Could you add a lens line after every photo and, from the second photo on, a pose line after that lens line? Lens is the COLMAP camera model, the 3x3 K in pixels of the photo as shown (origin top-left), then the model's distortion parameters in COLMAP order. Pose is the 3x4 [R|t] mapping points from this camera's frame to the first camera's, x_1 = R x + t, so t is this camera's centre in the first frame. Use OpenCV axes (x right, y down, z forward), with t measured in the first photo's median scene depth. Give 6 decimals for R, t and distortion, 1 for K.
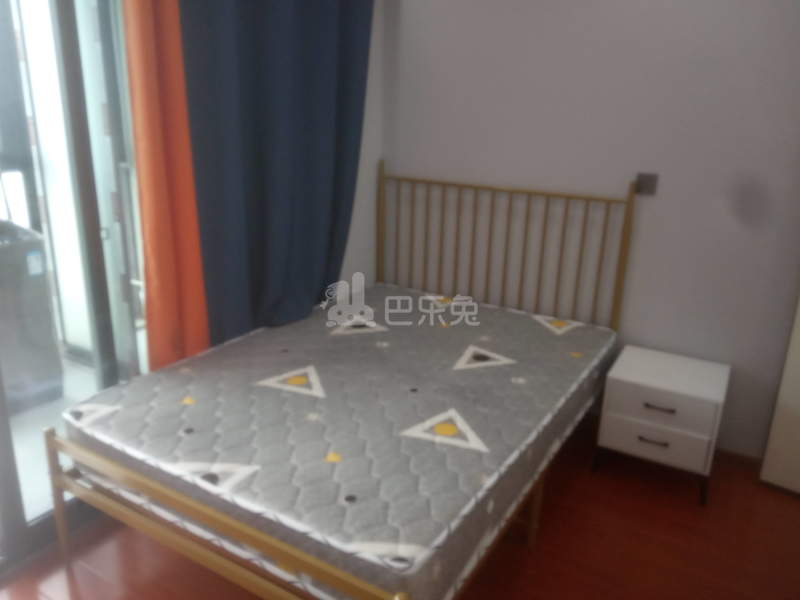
lens RADIAL K [[638.2, 0, 403.3], [0, 638.2, 298.6], [0, 0, 1]] dist [0.042308, -0.004490]
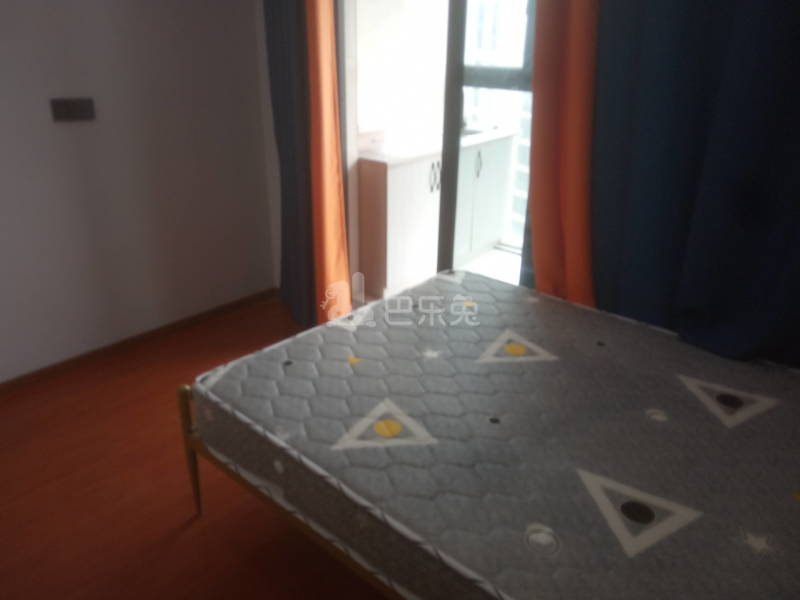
lens RADIAL K [[627.8, 0, 396.8], [0, 627.8, 274.7], [0, 0, 1]] dist [0.051676, 0.000453]
pose [[-0.183090, 0.337373, -0.923395, 0.682831], [-0.305114, 0.873389, 0.379601, -0.263496], [0.934550, 0.351241, -0.056972, 0.870677]]
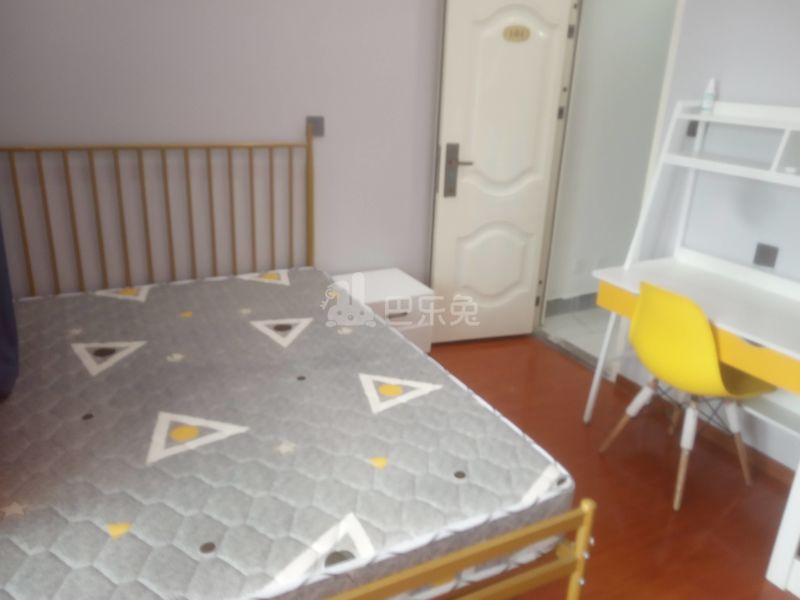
lens RADIAL K [[638.2, 0, 403.3], [0, 638.2, 298.6], [0, 0, 1]] dist [0.042308, -0.004490]
pose [[0.522206, -0.310473, 0.794297, -0.592803], [0.231494, 0.948013, 0.218363, -0.128322], [-0.820799, 0.069844, 0.566931, 0.359200]]
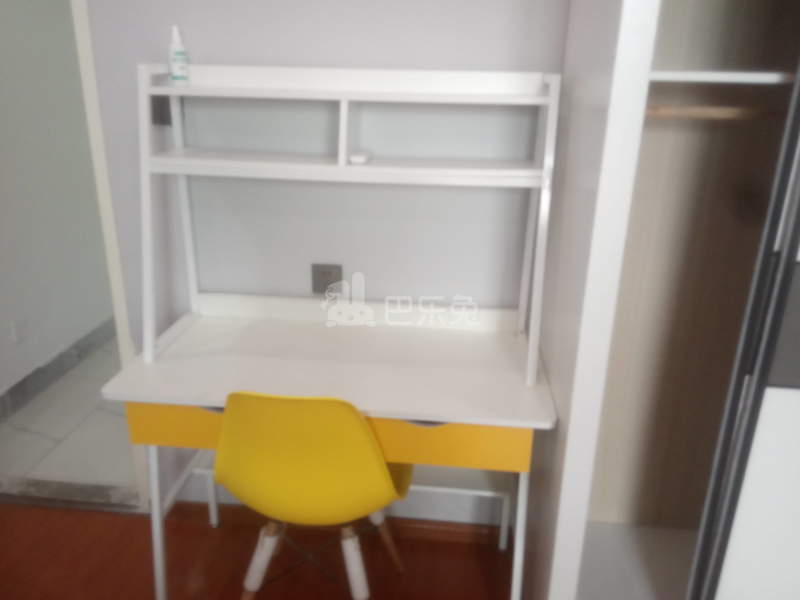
lens RADIAL K [[654.7, 0, 401.1], [0, 654.7, 316.0], [0, 0, 1]] dist [-0.008343, -0.006989]
pose [[-0.431837, -0.372800, 0.821302, -0.087118], [0.231008, 0.834496, 0.500251, -0.154235], [-0.871867, 0.405754, -0.274246, 0.628126]]
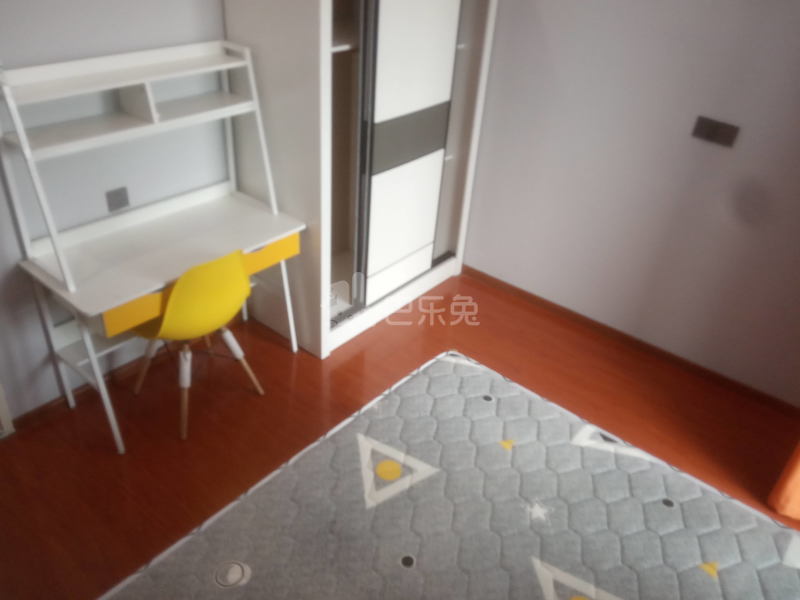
lens RADIAL K [[638.2, 0, 403.3], [0, 638.2, 298.6], [0, 0, 1]] dist [0.042308, -0.004490]
pose [[-0.984655, -0.156180, 0.077856, 0.011612], [-0.043609, 0.652200, 0.756792, -0.576481], [-0.168973, 0.741784, -0.649003, 1.243780]]
